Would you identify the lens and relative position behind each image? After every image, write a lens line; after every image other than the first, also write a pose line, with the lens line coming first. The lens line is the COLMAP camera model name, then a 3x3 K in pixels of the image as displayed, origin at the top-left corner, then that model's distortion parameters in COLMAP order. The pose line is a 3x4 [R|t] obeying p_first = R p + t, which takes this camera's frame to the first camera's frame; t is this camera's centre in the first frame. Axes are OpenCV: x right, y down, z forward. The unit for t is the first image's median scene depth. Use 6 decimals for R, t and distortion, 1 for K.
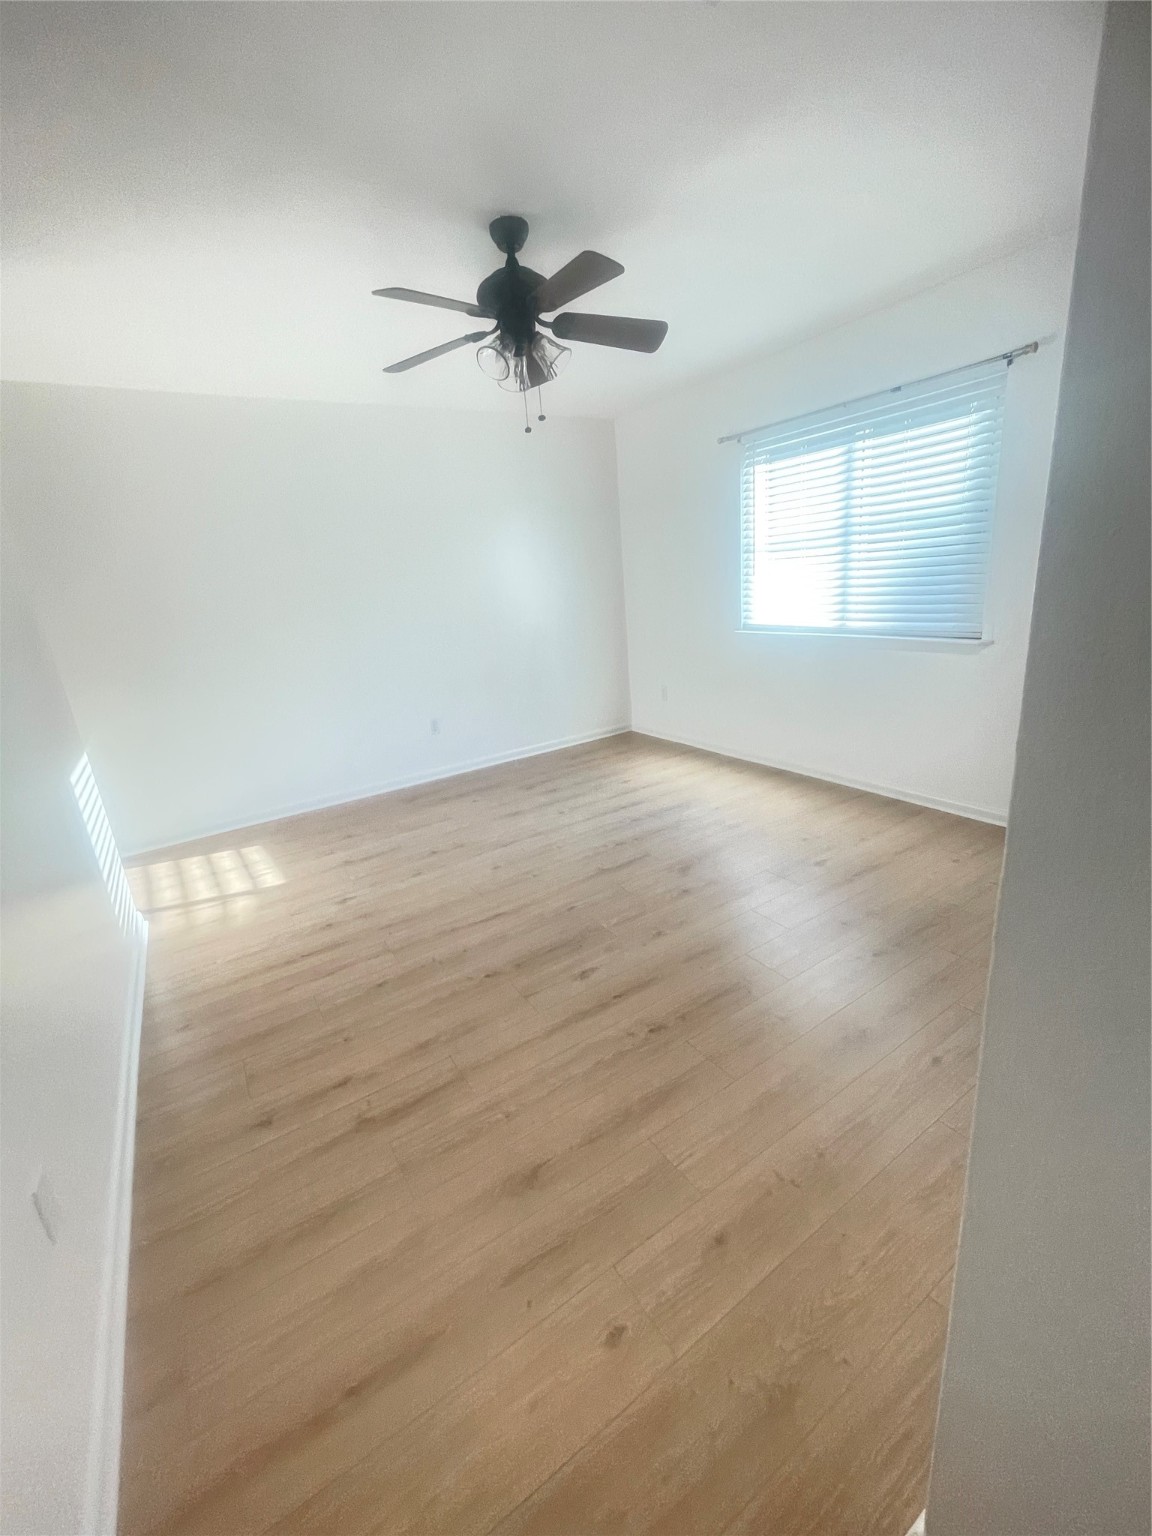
lens RADIAL K [[621.1, 0, 580.1], [0, 621.1, 766.7], [0, 0, 1]] dist [0.001797, 0.000929]
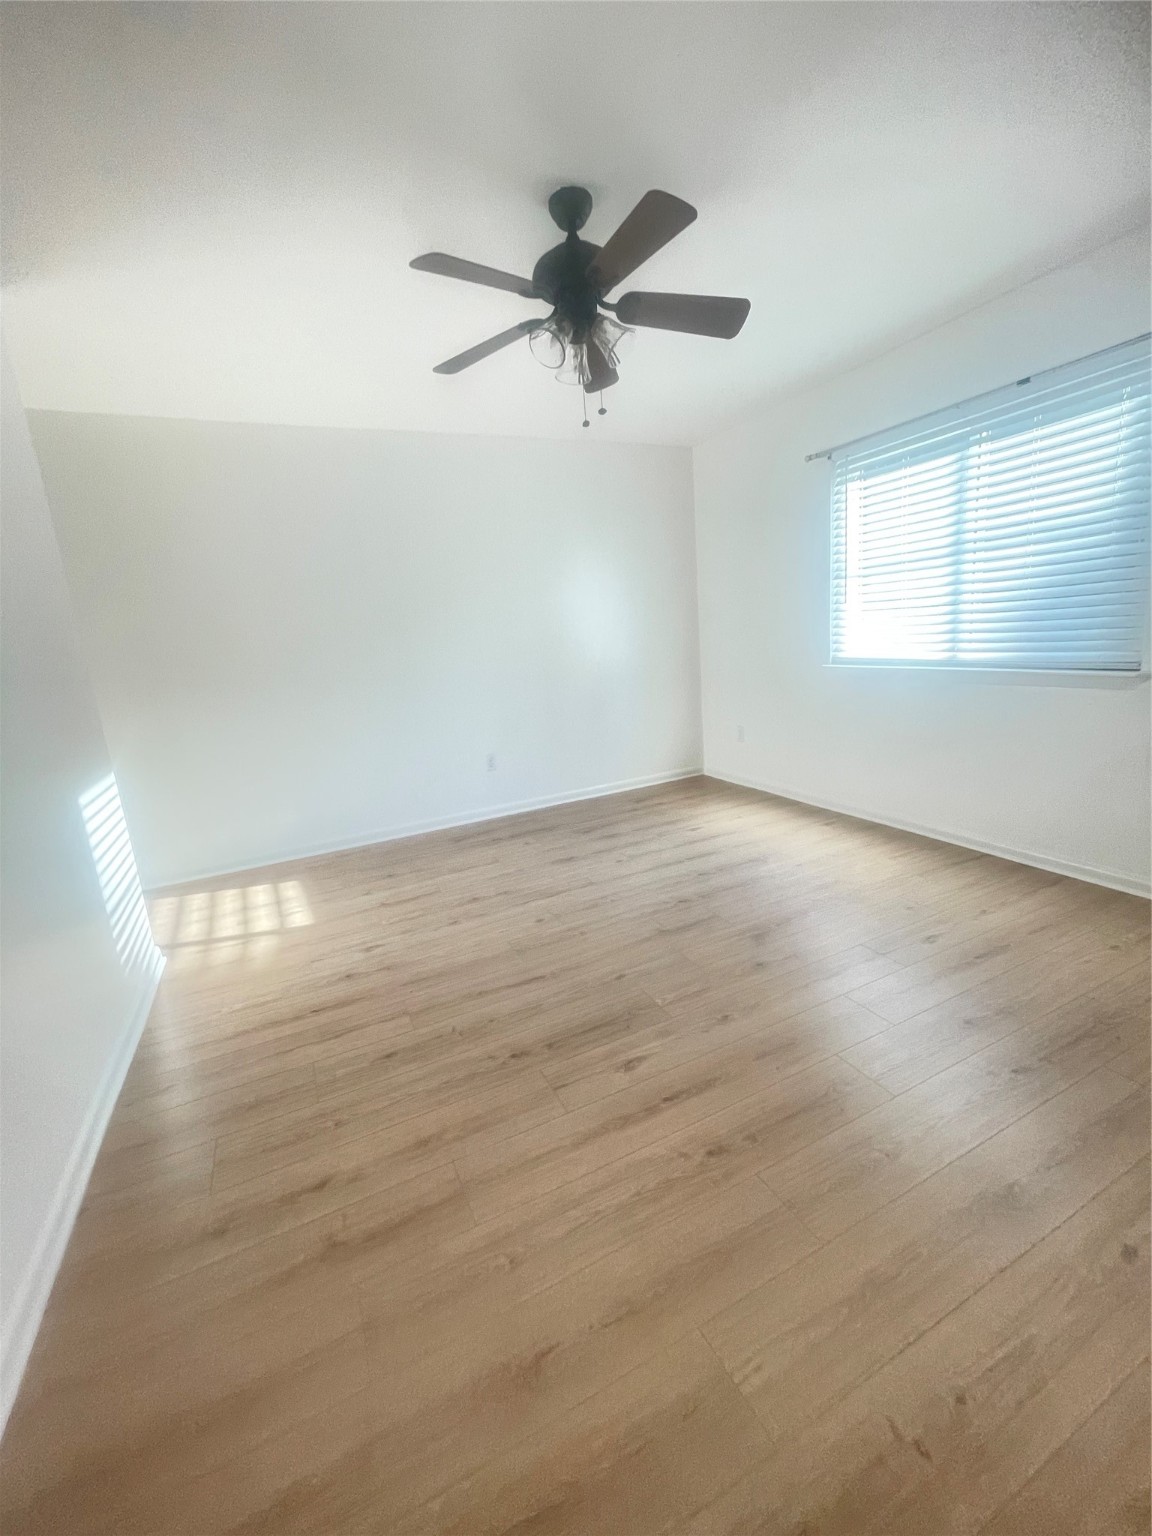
lens RADIAL K [[621.1, 0, 582.9], [0, 621.1, 764.3], [0, 0, 1]] dist [0.001797, 0.000929]
pose [[0.992690, 0.030053, -0.116887, 0.023696], [-0.039152, 0.996312, -0.076347, 0.007328], [0.114162, 0.080365, 0.990206, 0.127832]]
